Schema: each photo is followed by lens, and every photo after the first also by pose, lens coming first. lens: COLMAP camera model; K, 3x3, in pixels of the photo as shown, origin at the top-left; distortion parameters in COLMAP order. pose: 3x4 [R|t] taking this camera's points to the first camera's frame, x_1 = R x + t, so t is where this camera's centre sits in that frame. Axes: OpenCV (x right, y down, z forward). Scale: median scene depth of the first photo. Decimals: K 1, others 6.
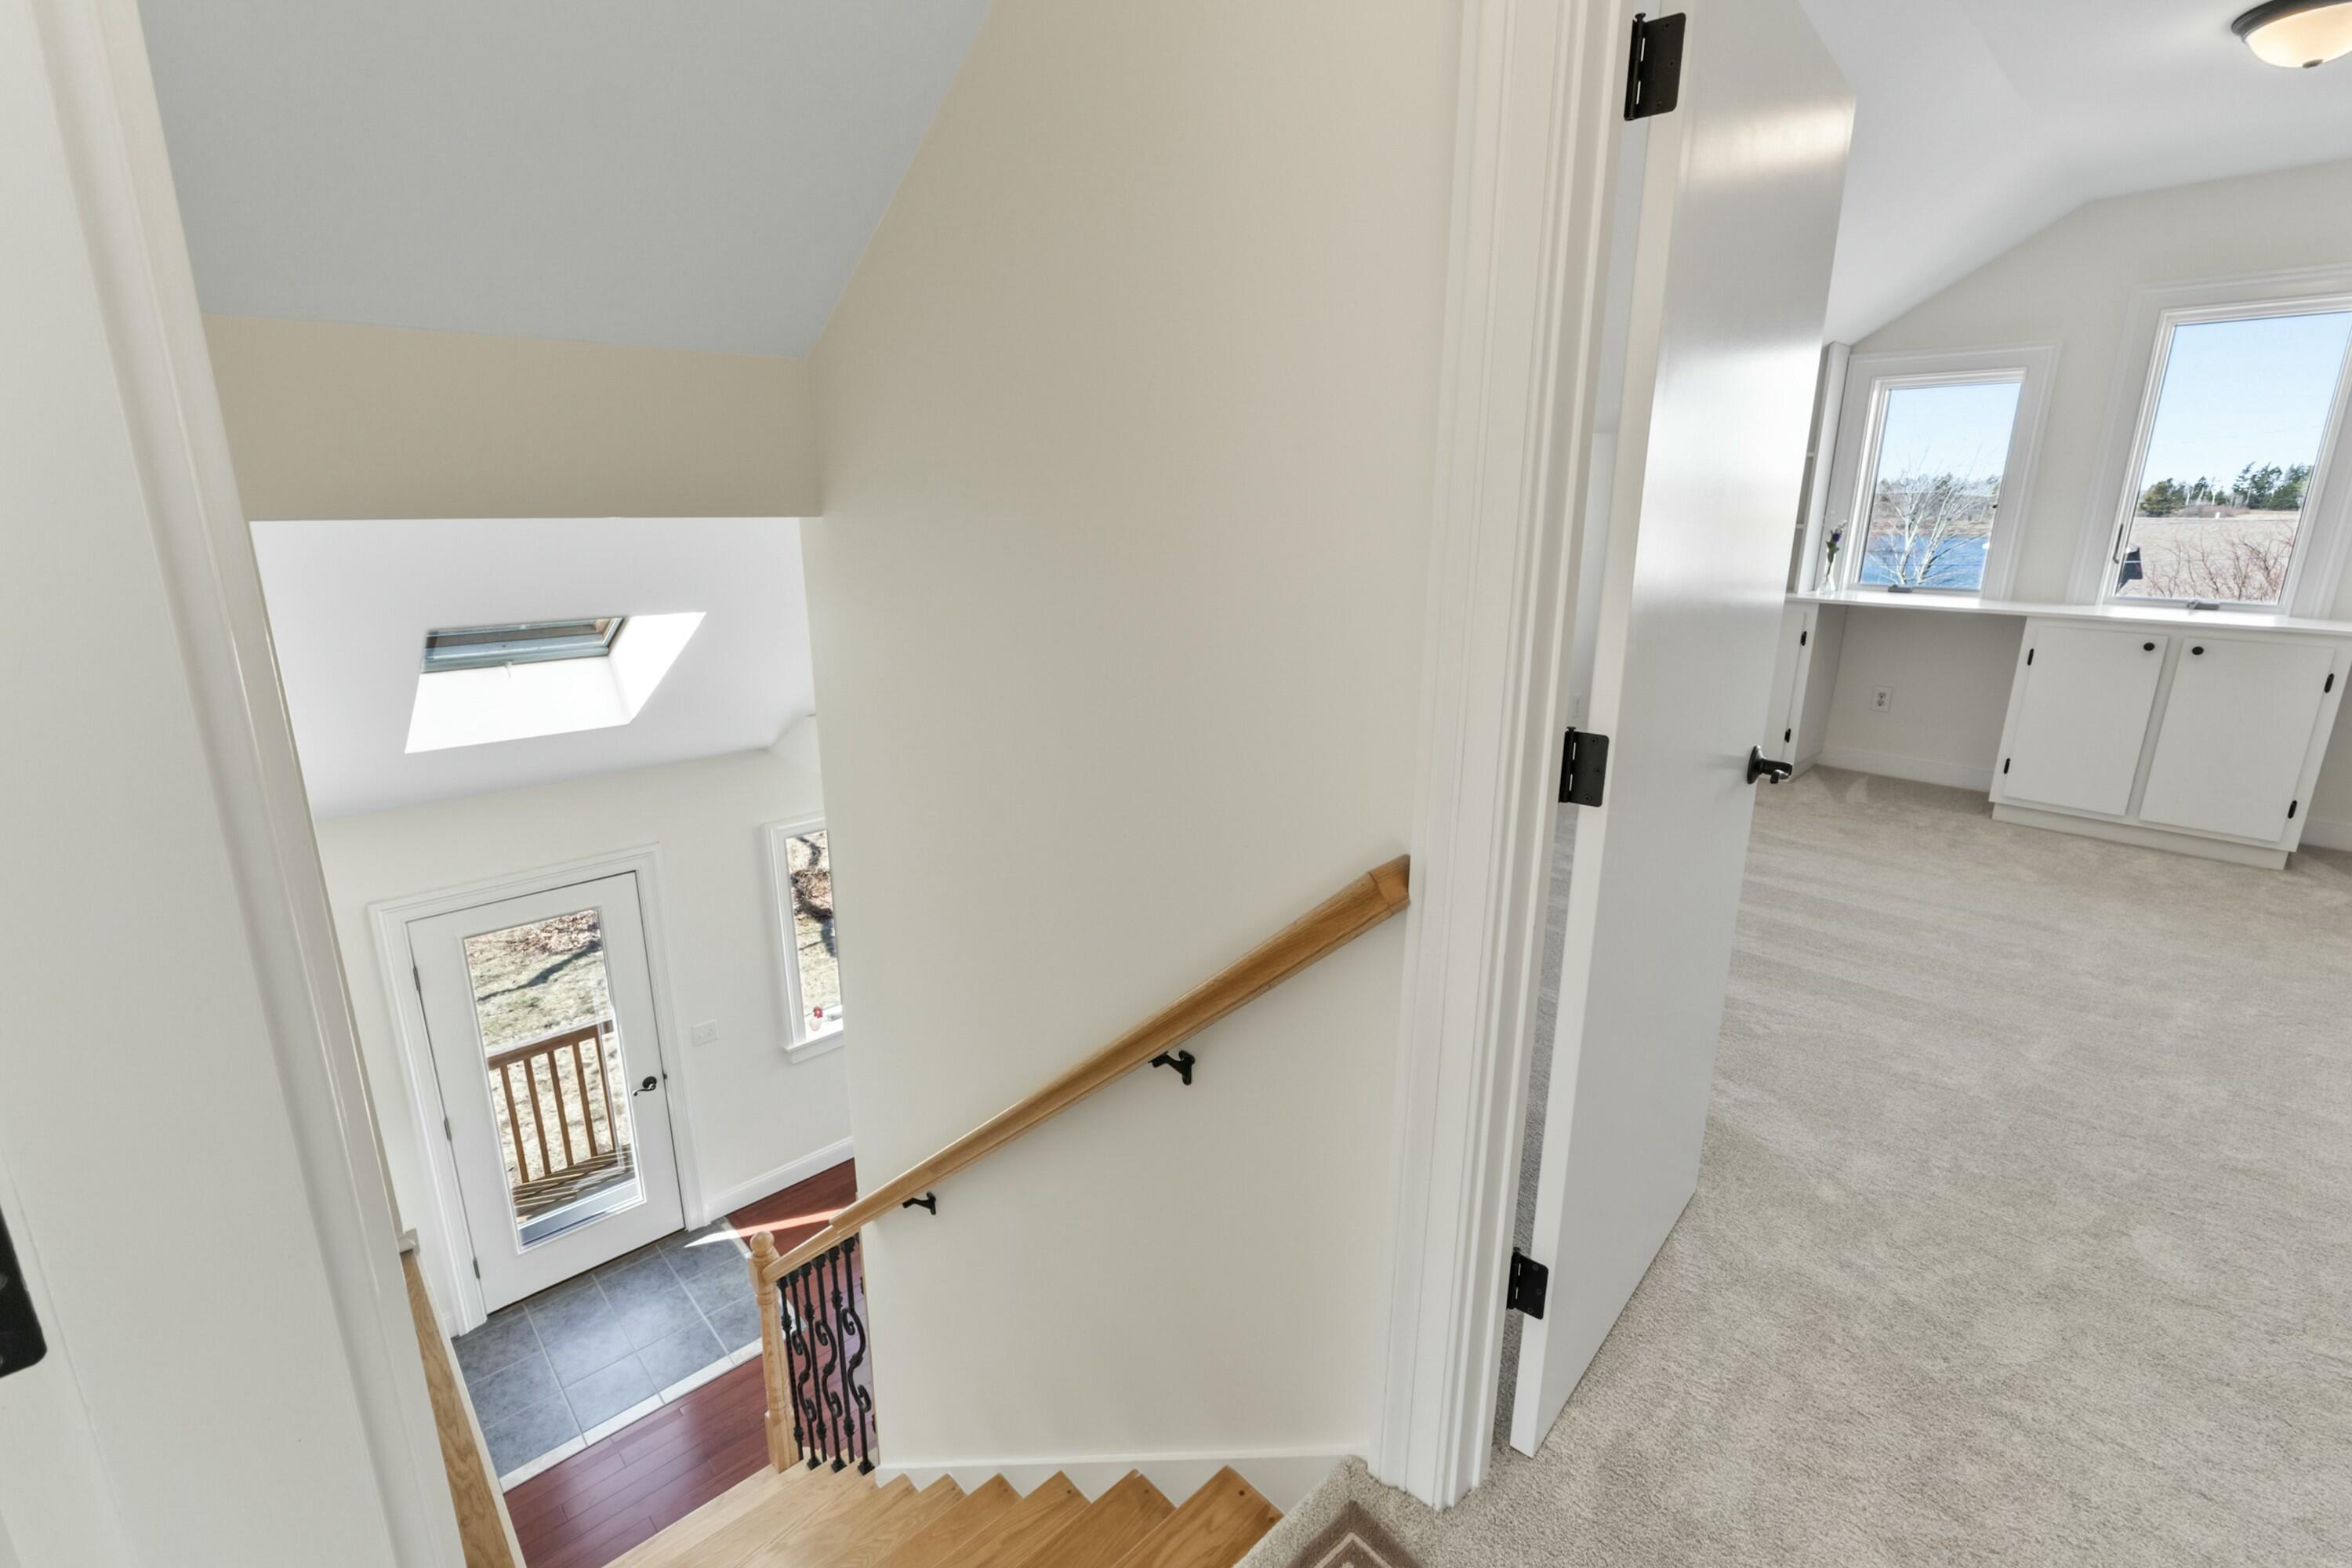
lens RADIAL K [[1022.0, 0, 1179.3], [0, 1022.0, 771.1], [0, 0, 1]] dist [-0.009539, 0.000188]
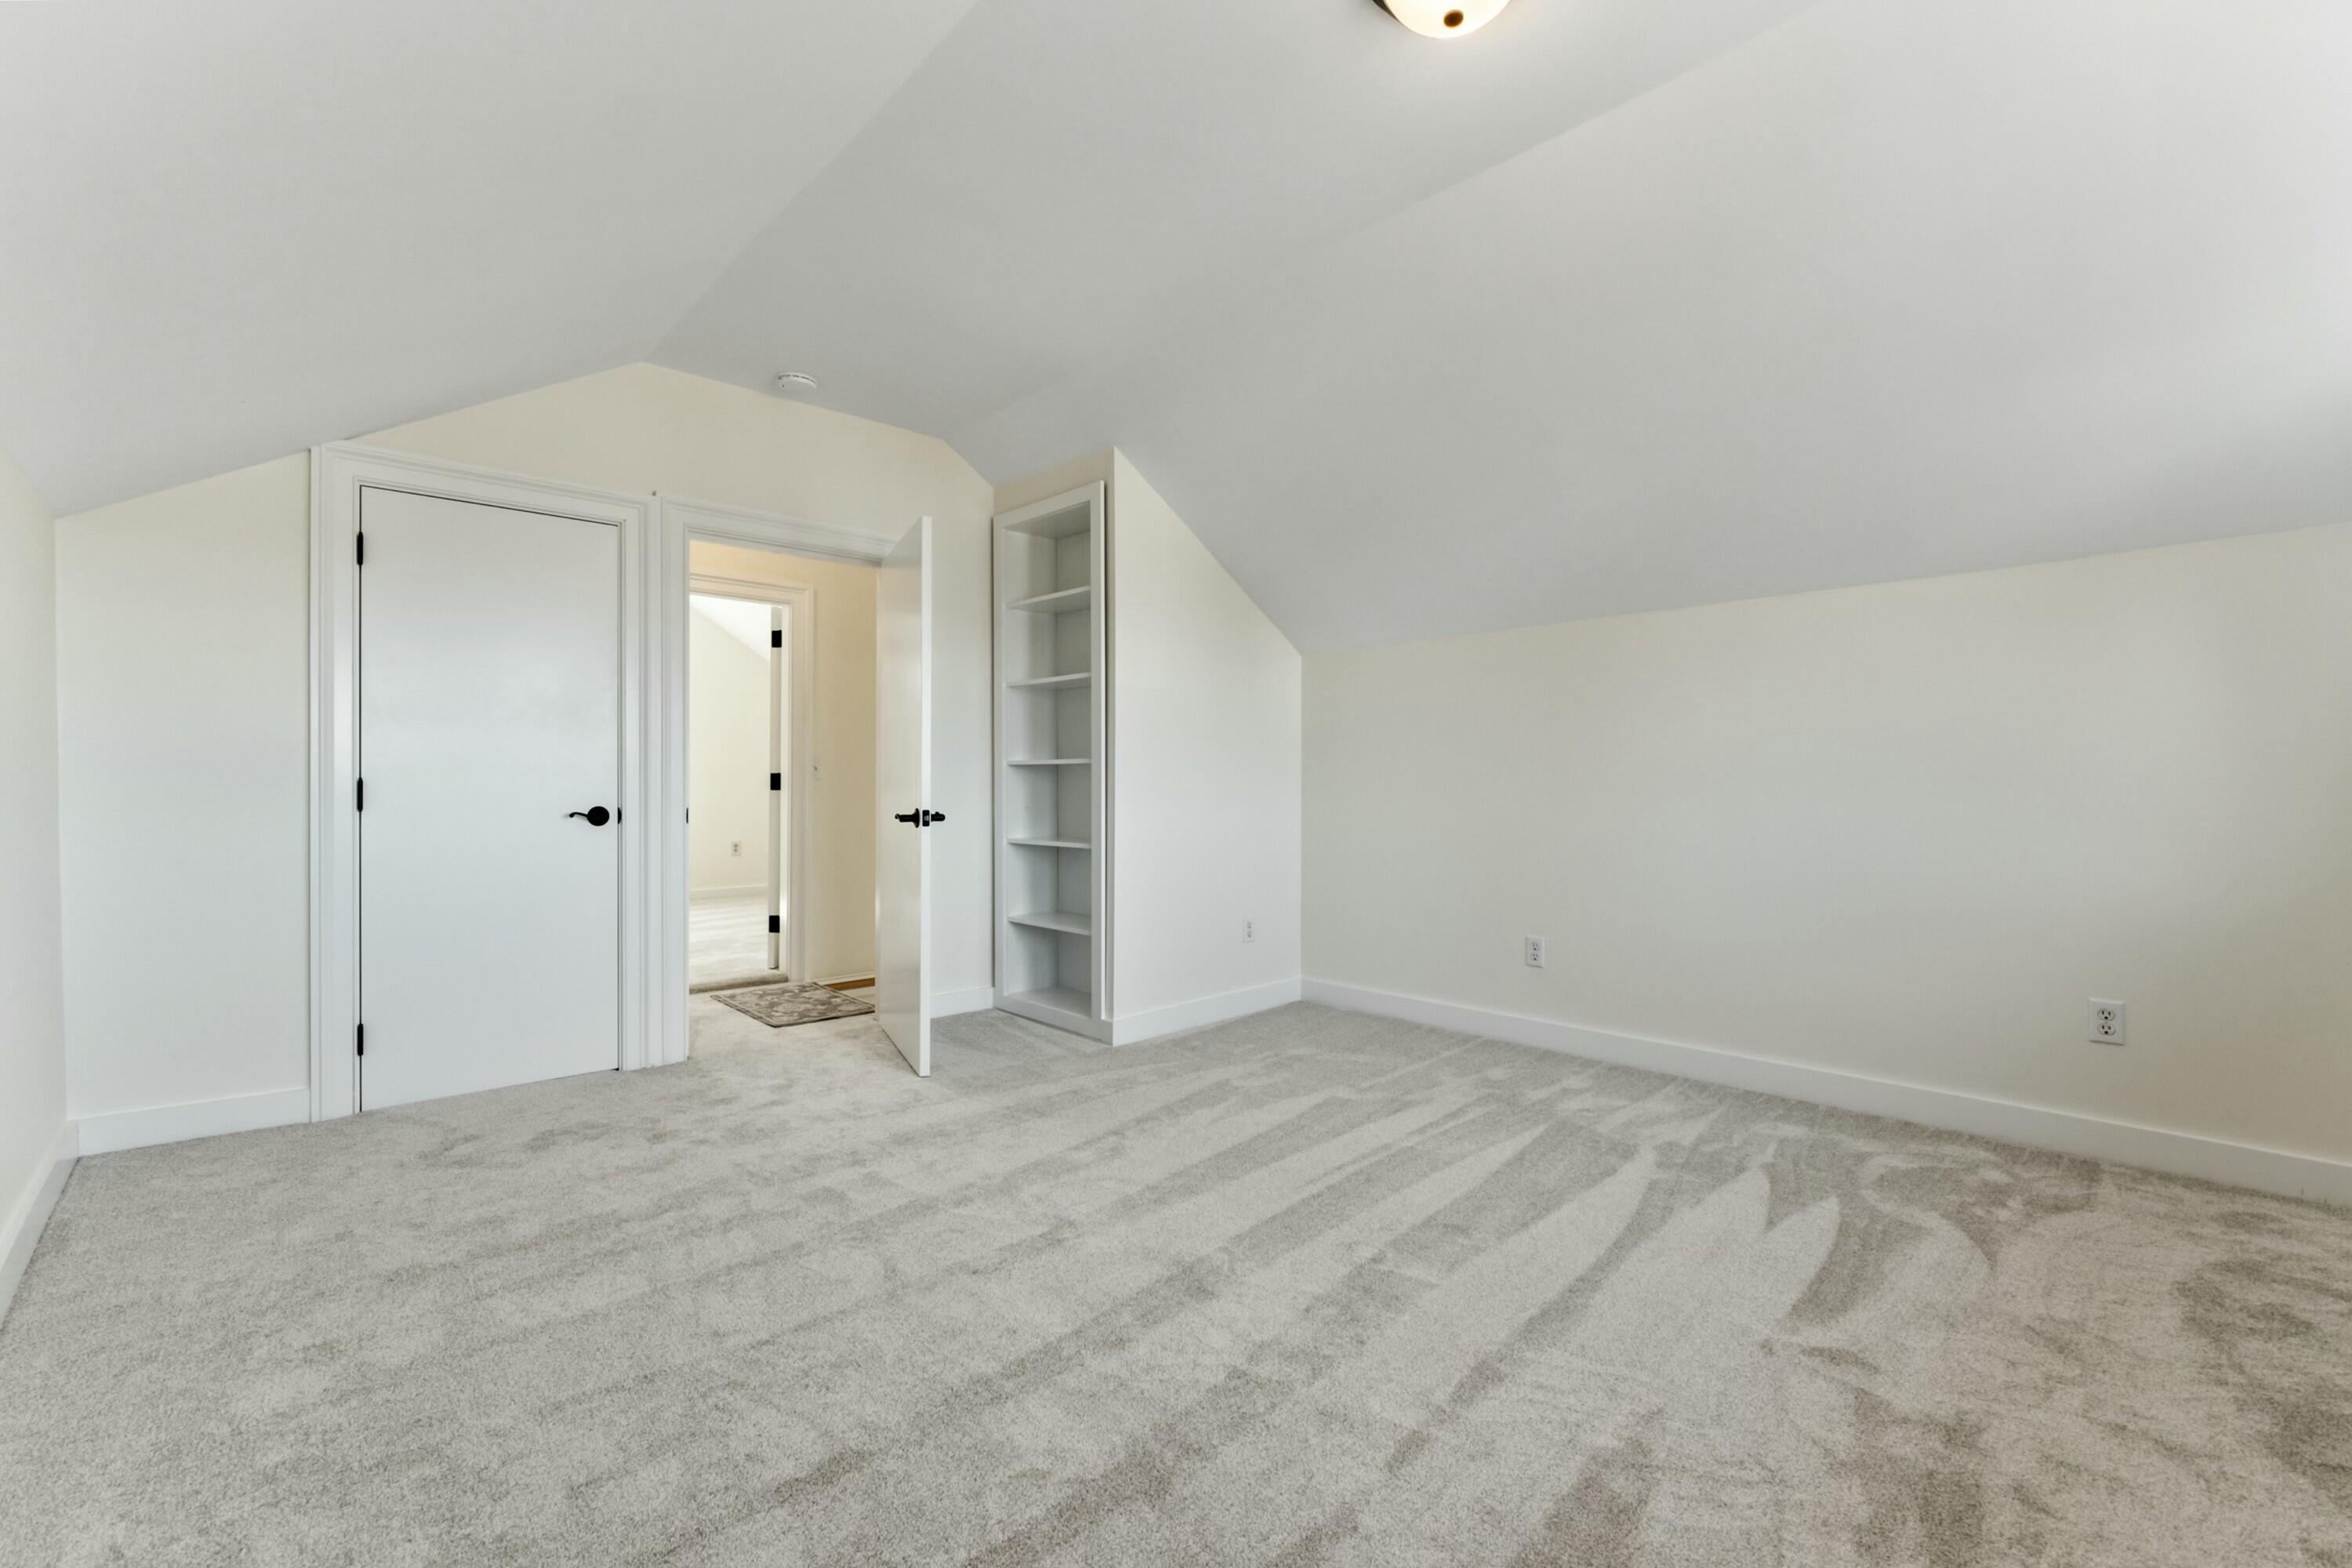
lens RADIAL K [[991.4, 0, 1172.8], [0, 991.4, 765.4], [0, 0, 1]] dist [-0.005505, -0.000434]
pose [[0.005576, -0.012871, -0.999902, 1.093752], [-0.255600, 0.966683, -0.013868, -0.073703], [0.966766, 0.255652, 0.002100, 0.552114]]
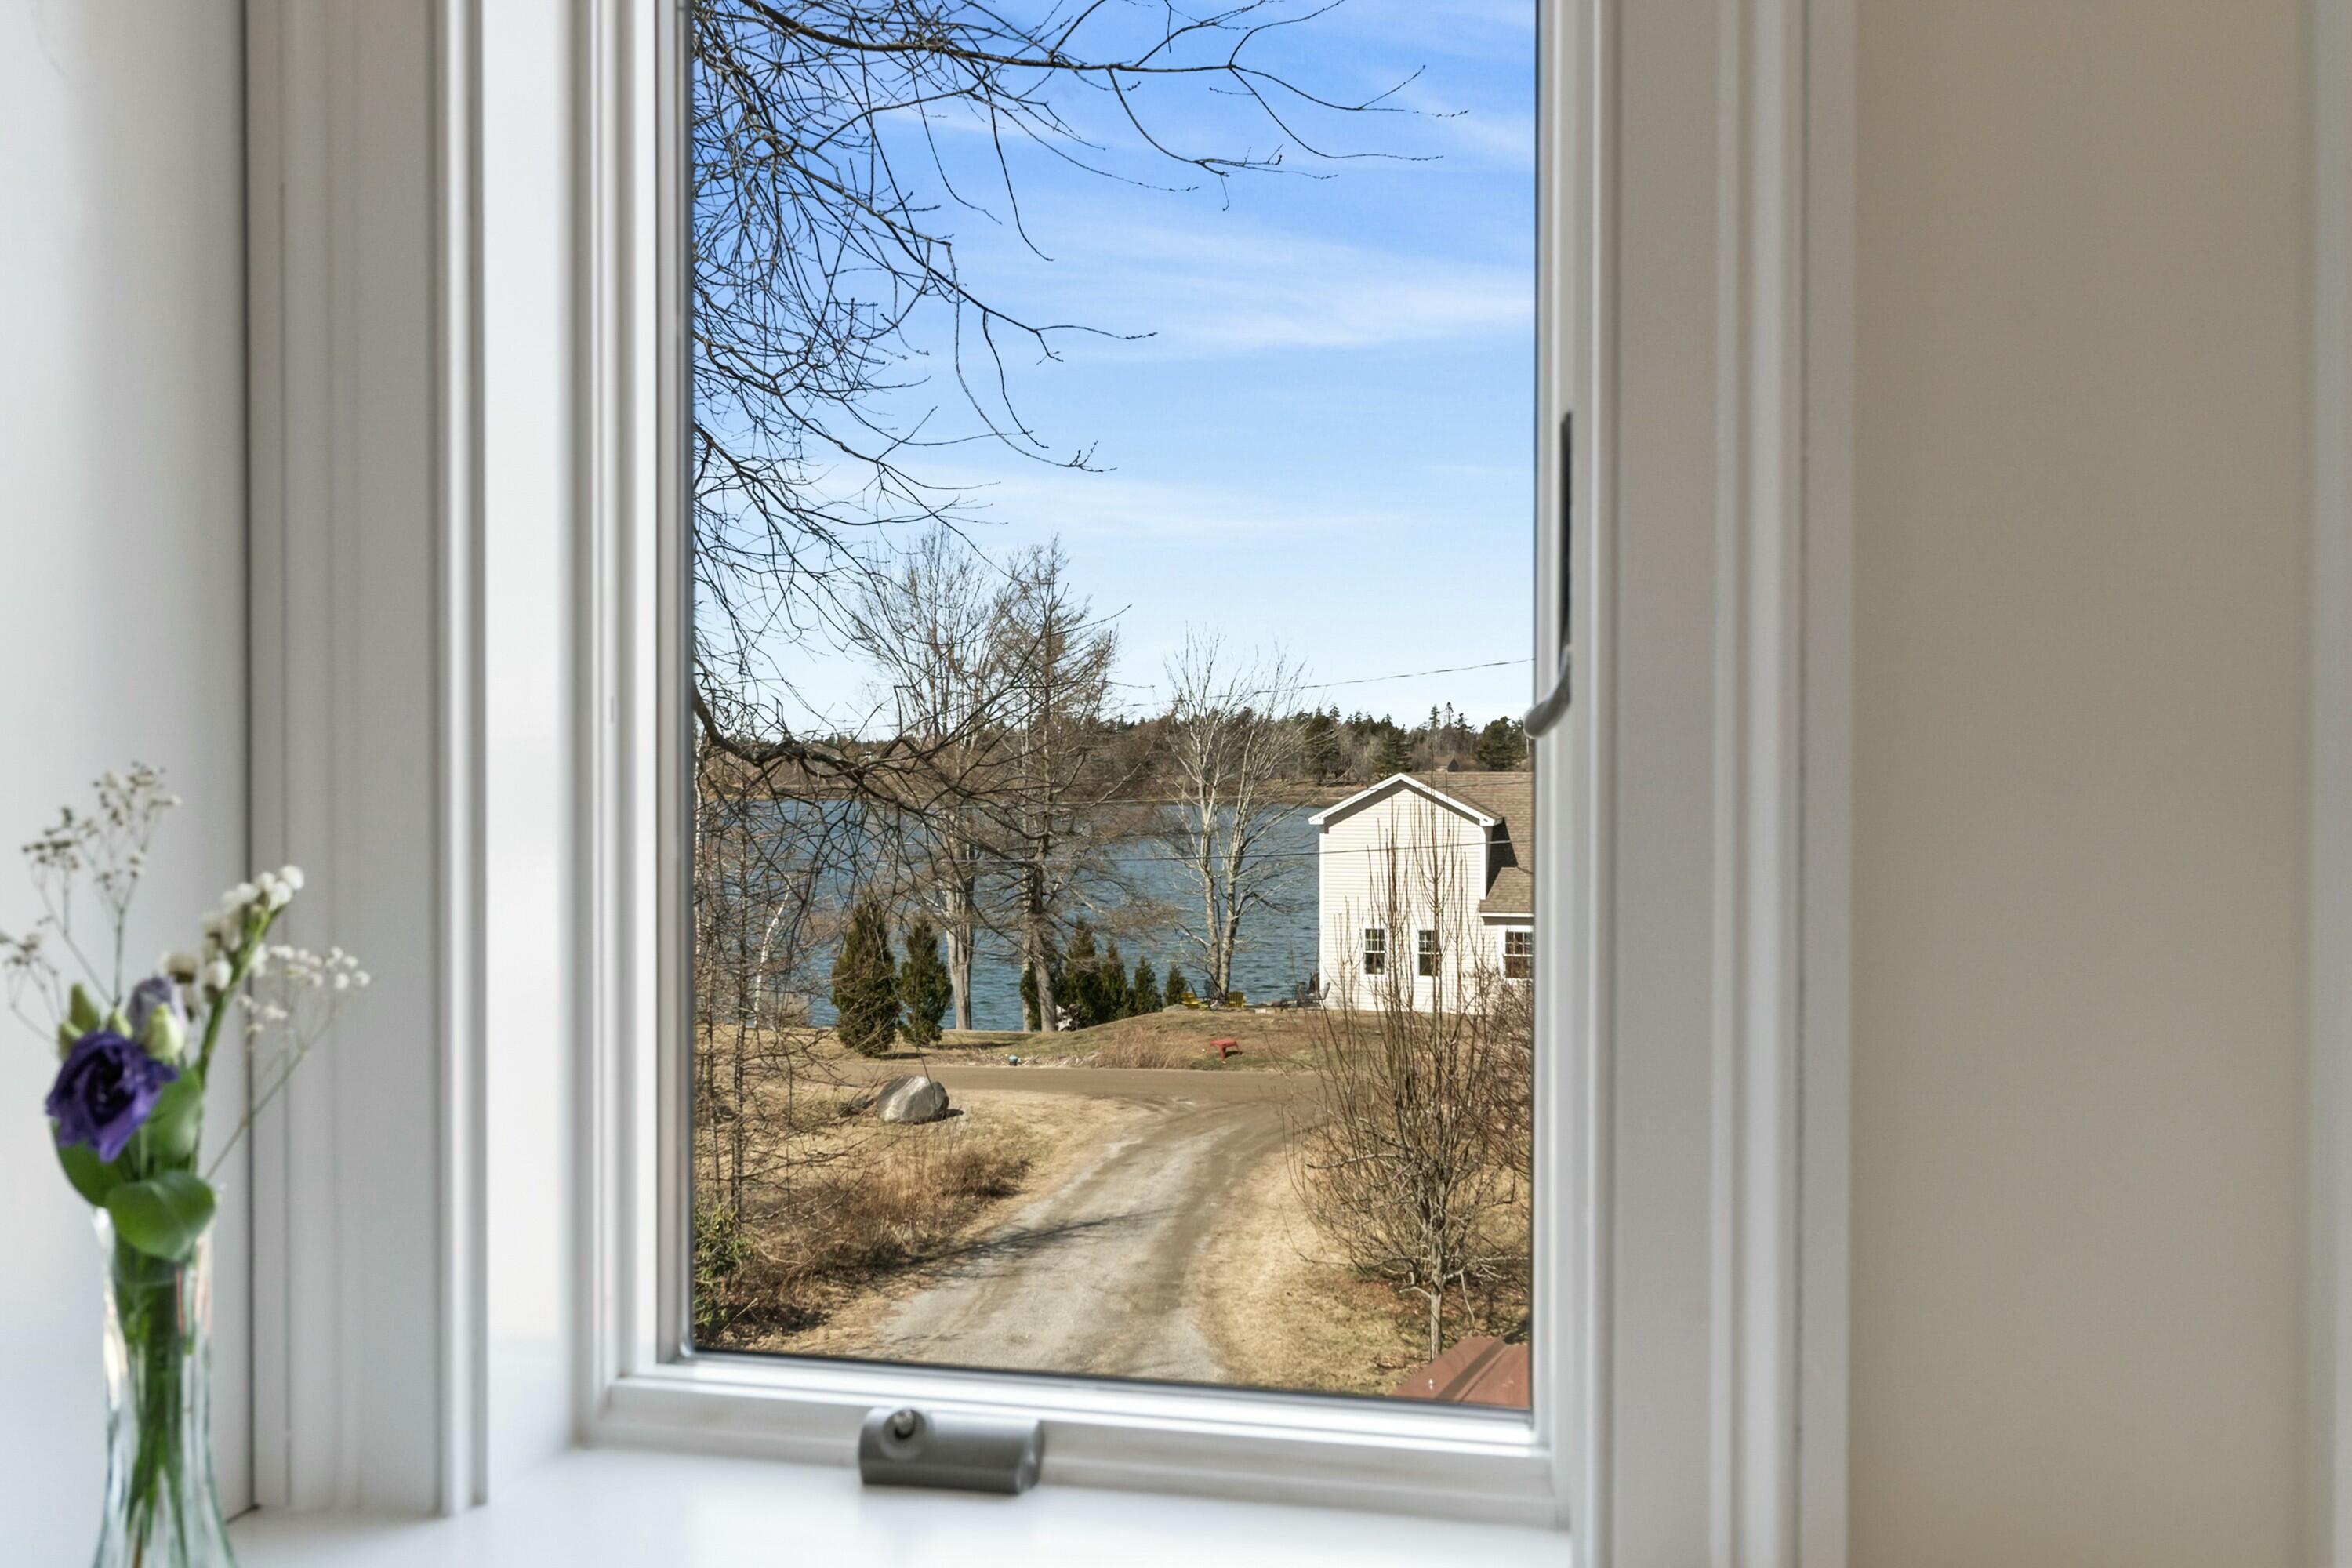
lens RADIAL K [[2026.2, 0, 1172.8], [0, 2026.2, 790.6], [0, 0, 1]] dist [-0.000802, -0.000389]
pose [[0.829569, -0.010988, 0.558295, 0.710773], [0.142958, 0.970666, -0.193317, -0.237033], [-0.539794, 0.240183, 0.806805, 0.928195]]
